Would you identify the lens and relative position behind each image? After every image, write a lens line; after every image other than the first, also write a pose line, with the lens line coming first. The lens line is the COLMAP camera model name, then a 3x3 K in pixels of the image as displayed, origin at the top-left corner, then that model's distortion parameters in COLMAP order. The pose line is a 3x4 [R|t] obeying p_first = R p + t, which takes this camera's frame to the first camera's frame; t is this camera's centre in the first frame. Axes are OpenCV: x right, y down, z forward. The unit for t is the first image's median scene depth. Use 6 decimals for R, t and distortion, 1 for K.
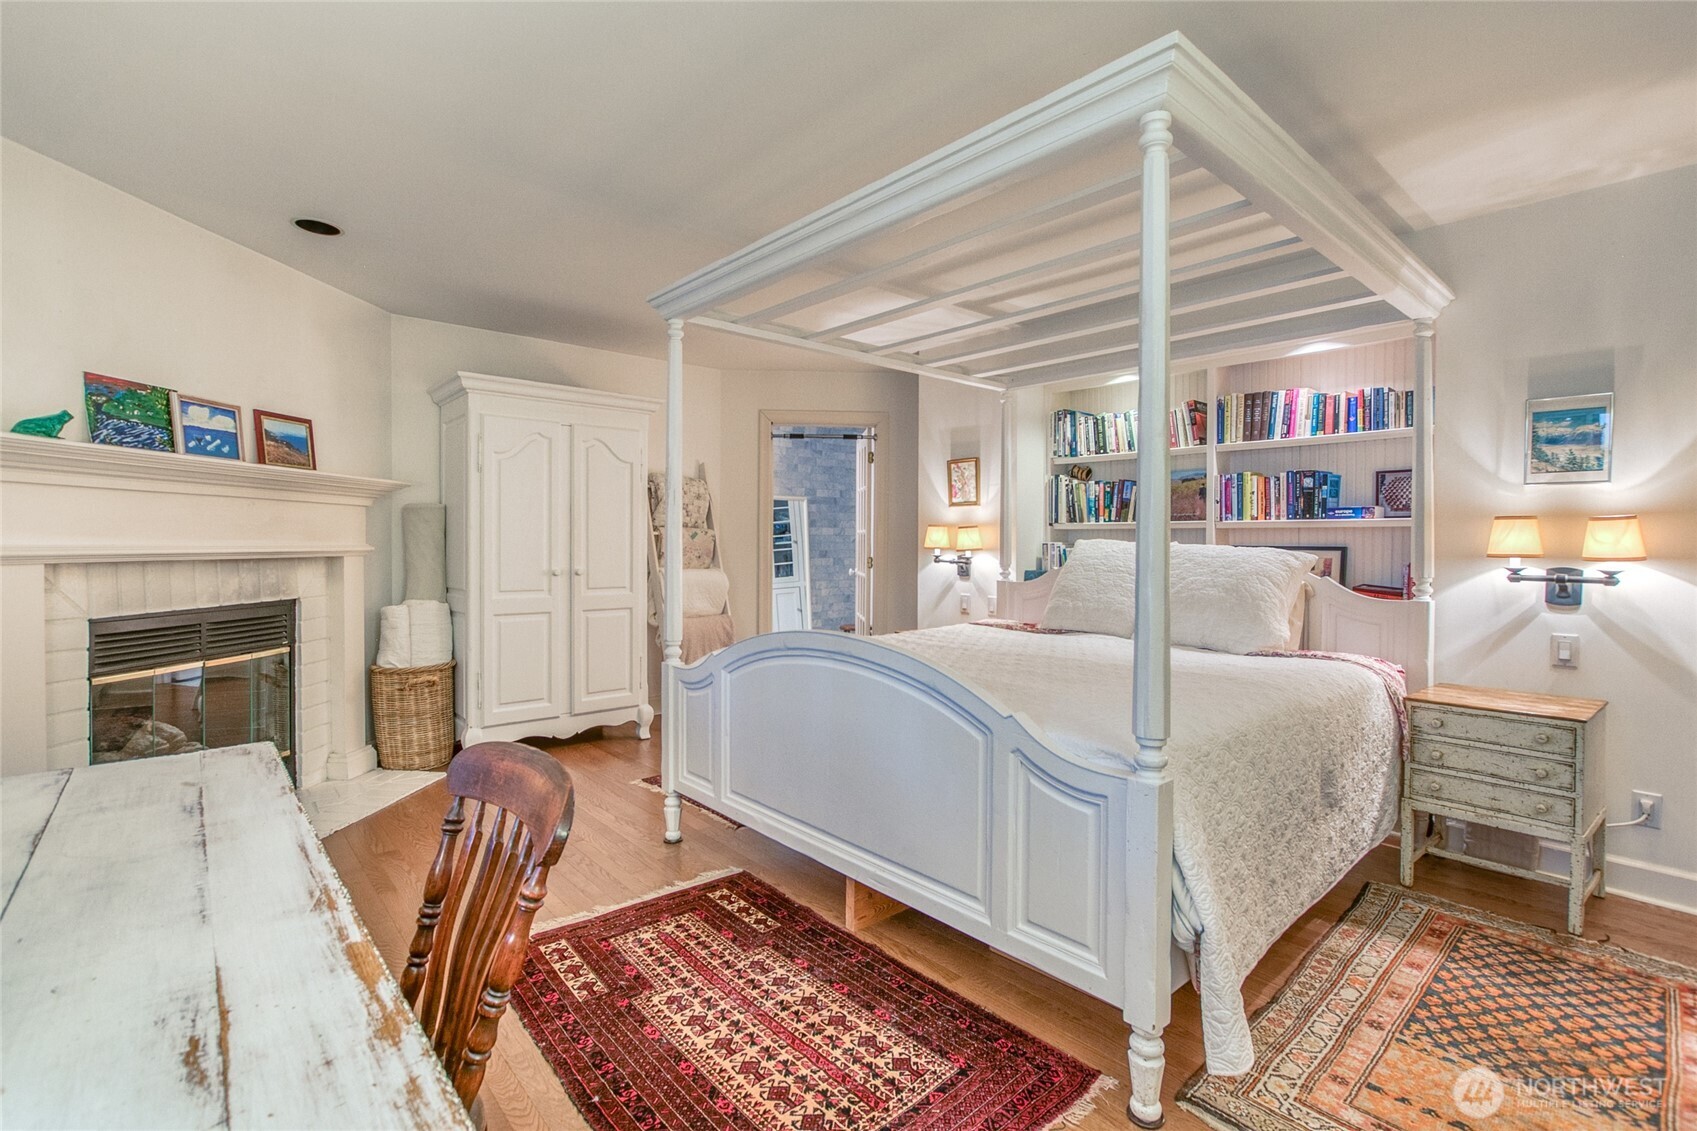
lens RADIAL K [[766.4, 0, 848.5], [0, 766.4, 565.5], [0, 0, 1]] dist [-0.022032, -0.000213]
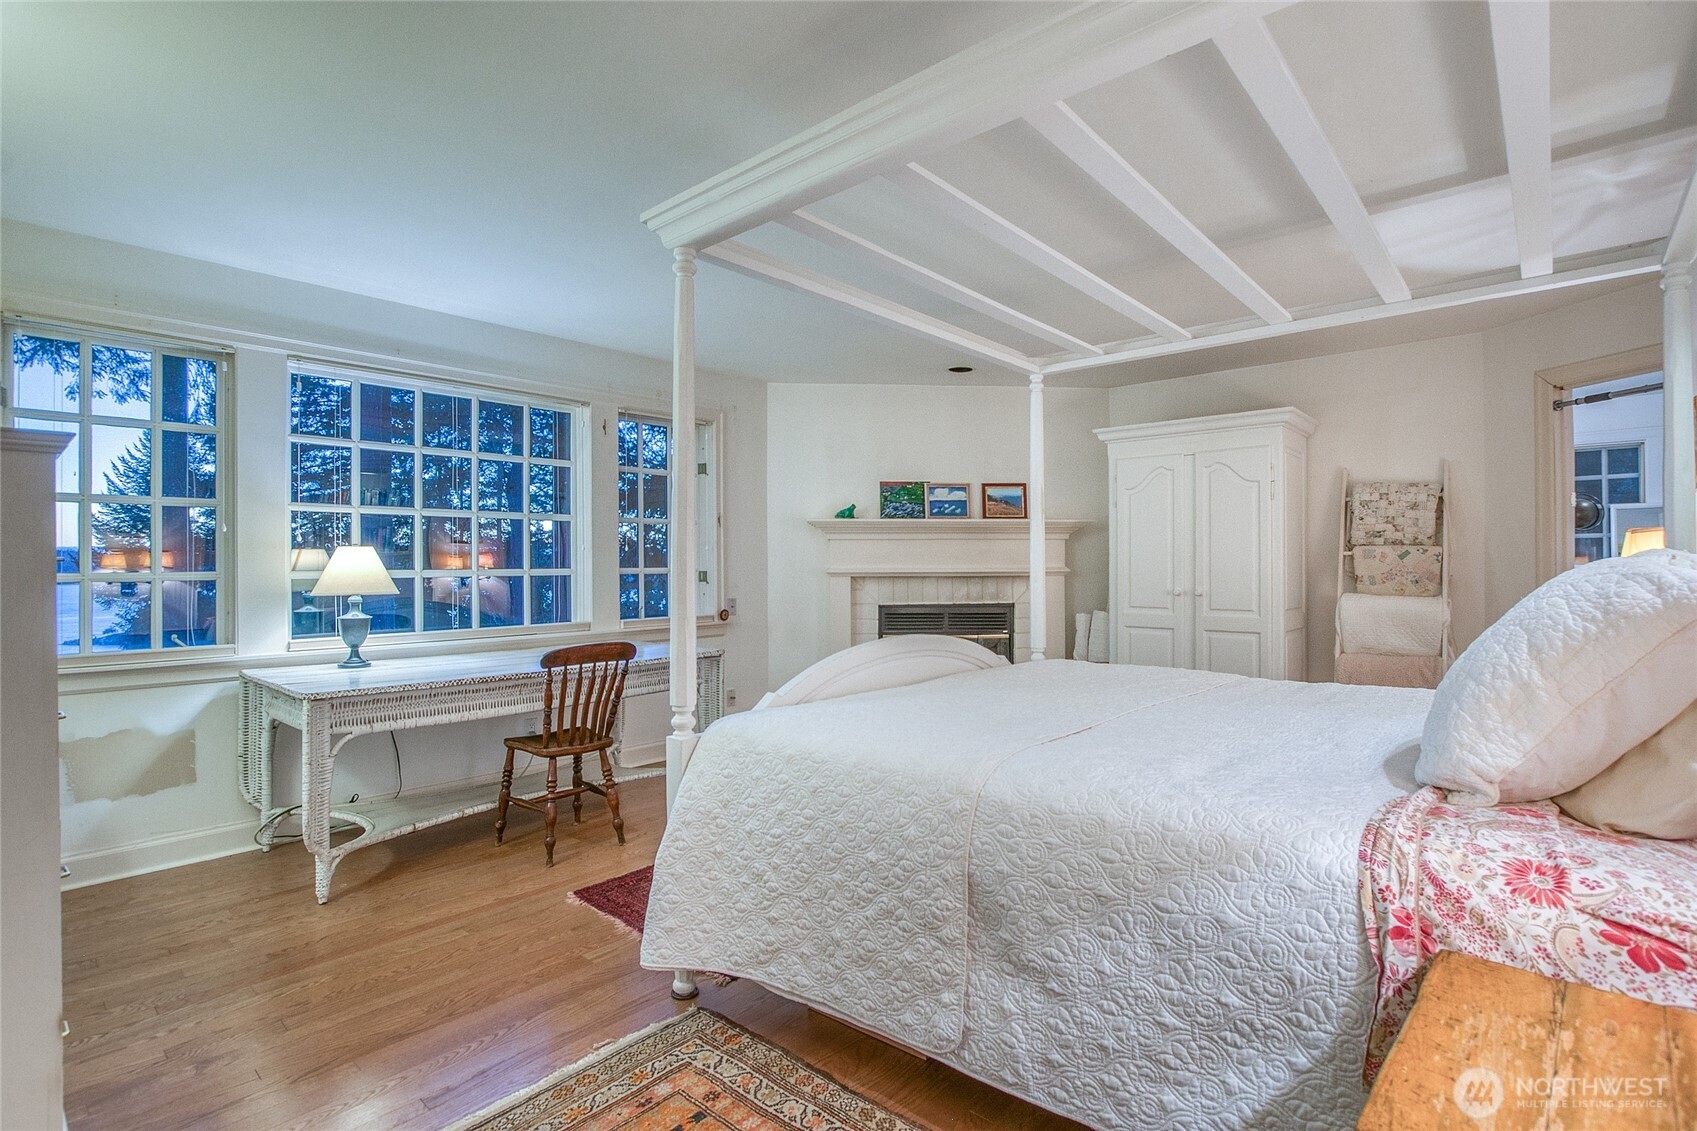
lens RADIAL K [[766.4, 0, 848.5], [0, 766.4, 565.5], [0, 0, 1]] dist [-0.022032, -0.000213]
pose [[0.157175, -0.003787, -0.987563, 0.722498], [-0.023945, 0.999684, -0.007644, -0.011277], [0.987280, 0.024849, 0.157035, 0.428845]]
